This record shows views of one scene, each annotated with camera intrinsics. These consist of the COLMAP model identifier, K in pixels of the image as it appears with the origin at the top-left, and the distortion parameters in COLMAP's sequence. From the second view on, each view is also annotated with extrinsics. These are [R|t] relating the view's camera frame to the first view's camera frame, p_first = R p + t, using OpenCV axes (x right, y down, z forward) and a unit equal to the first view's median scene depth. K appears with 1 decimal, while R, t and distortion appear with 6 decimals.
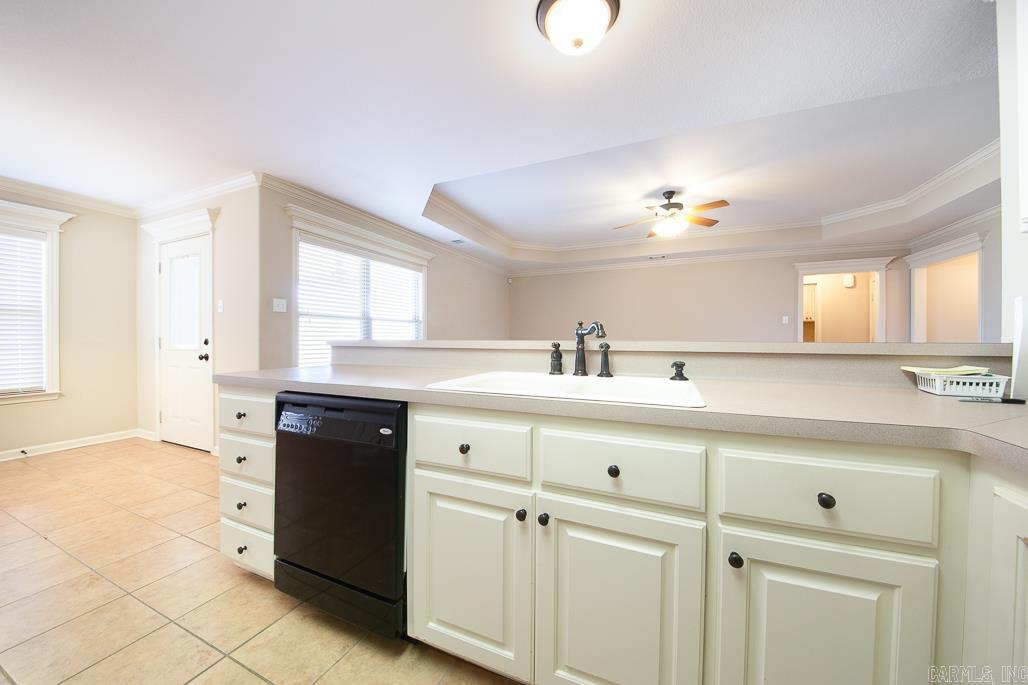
lens RADIAL K [[364.8, 0, 509.2], [0, 364.8, 341.0], [0, 0, 1]] dist [-0.020490, -0.000704]
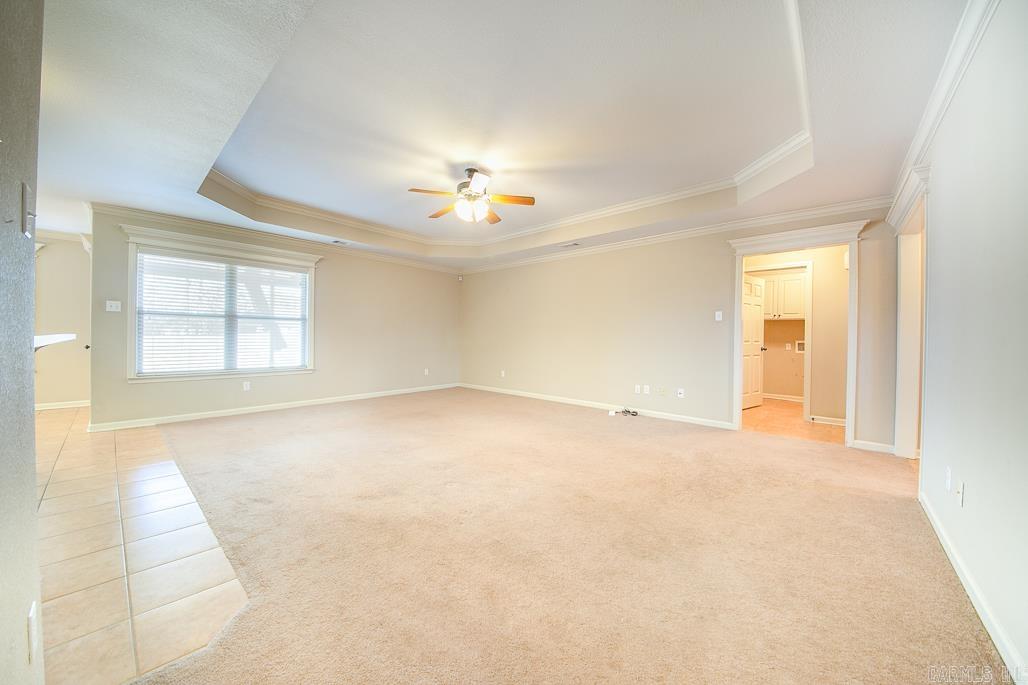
lens RADIAL K [[364.8, 0, 520.9], [0, 364.8, 342.0], [0, 0, 1]] dist [-0.020490, -0.000704]
pose [[0.952696, 0.016222, -0.303491, 0.694242], [-0.015622, 0.999868, 0.004406, -0.001708], [0.303522, 0.000544, 0.952824, 0.169373]]
